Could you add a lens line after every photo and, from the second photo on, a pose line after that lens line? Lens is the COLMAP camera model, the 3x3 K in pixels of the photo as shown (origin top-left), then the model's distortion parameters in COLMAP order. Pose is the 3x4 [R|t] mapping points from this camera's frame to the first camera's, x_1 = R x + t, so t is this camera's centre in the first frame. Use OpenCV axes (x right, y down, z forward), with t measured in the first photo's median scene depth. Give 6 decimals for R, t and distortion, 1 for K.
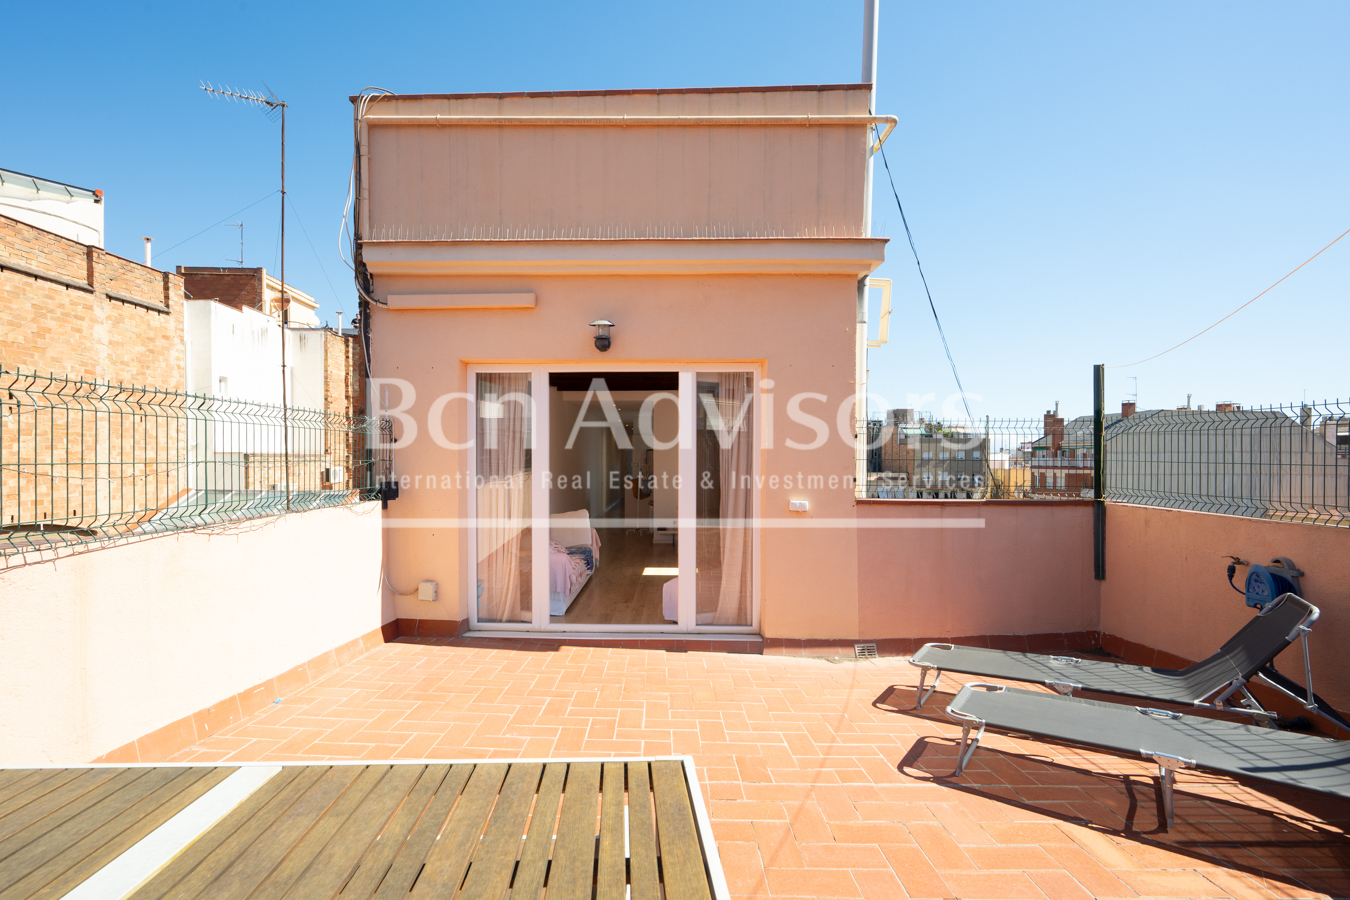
lens RADIAL K [[602.8, 0, 672.4], [0, 602.8, 463.1], [0, 0, 1]] dist [-0.000235, 0.000152]
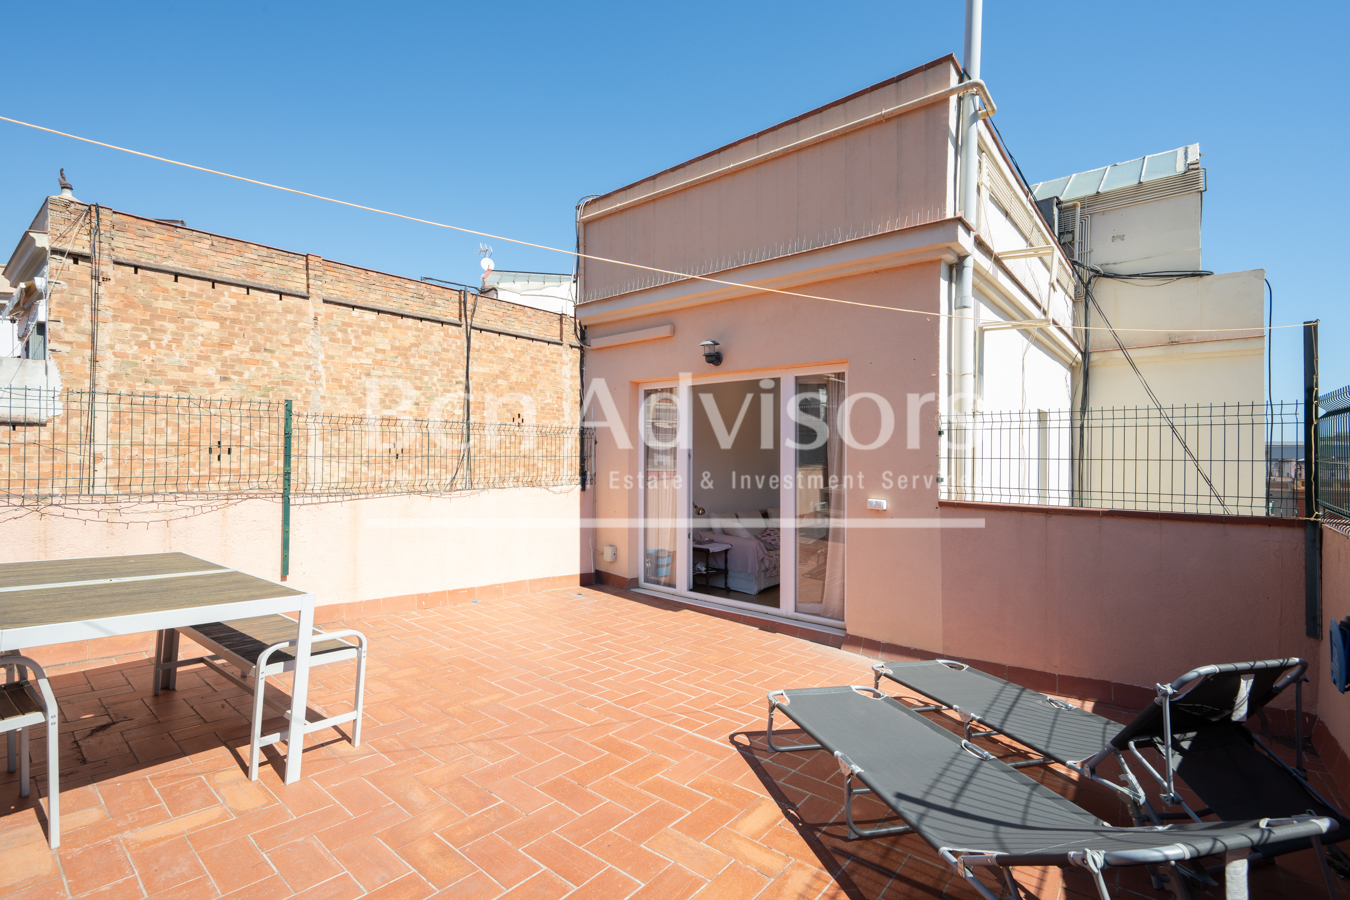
lens RADIAL K [[601.5, 0, 680.1], [0, 601.5, 444.3], [0, 0, 1]] dist [0.000859, -0.000013]
pose [[0.786969, -0.008363, -0.616936, 0.561797], [-0.009164, 0.999639, -0.025240, 0.000306], [0.616925, 0.025517, 0.786608, 0.026502]]
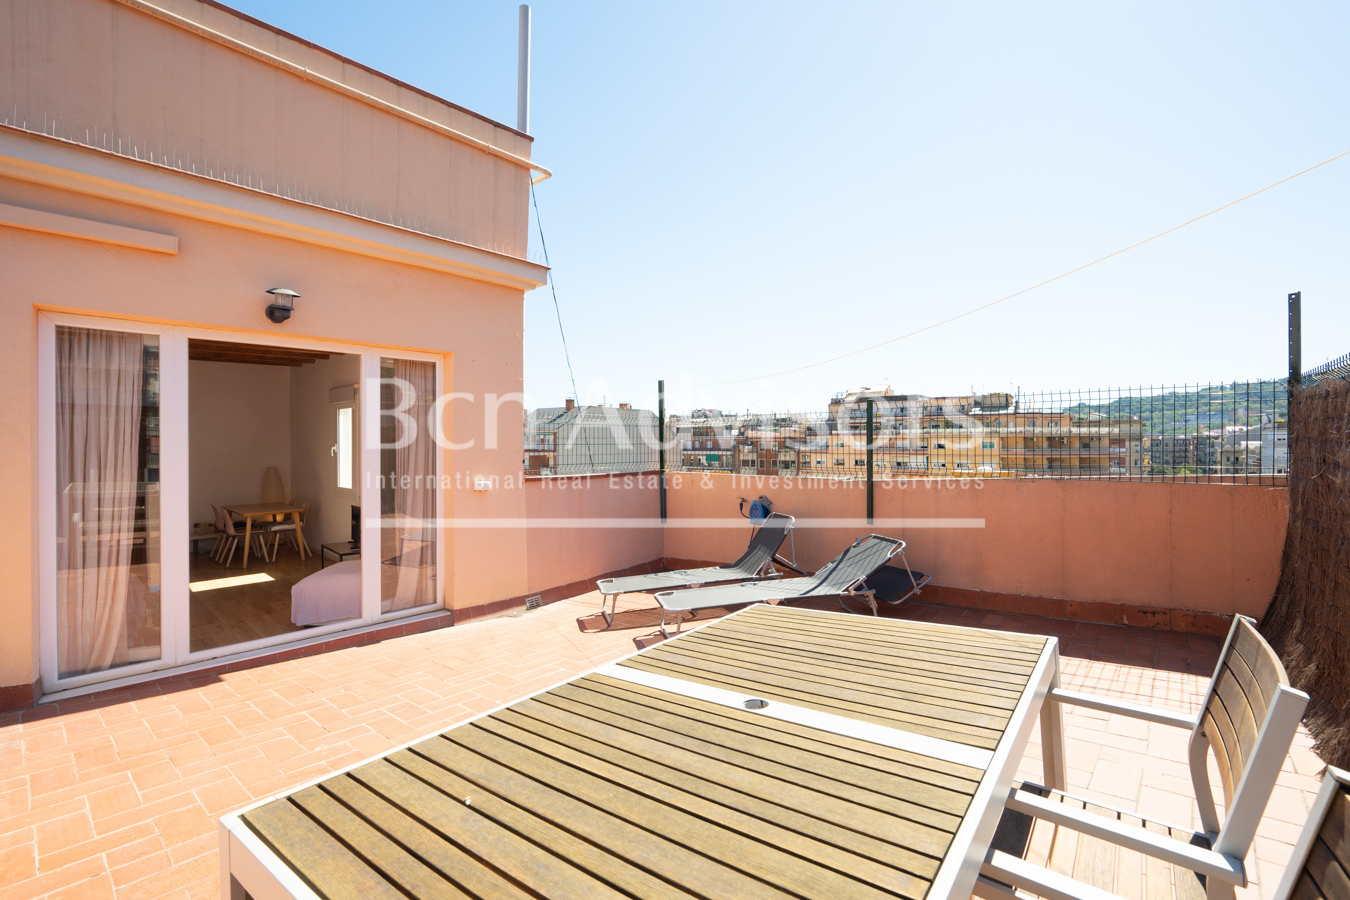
lens RADIAL K [[598.9, 0, 675.0], [0, 598.9, 440.7], [0, 0, 1]] dist [0.000748, 0.000395]
pose [[0.656862, -0.002484, 0.754007, -0.394865], [0.012506, 0.999893, -0.007601, -0.000429], [-0.753907, 0.014423, 0.656823, -0.006554]]
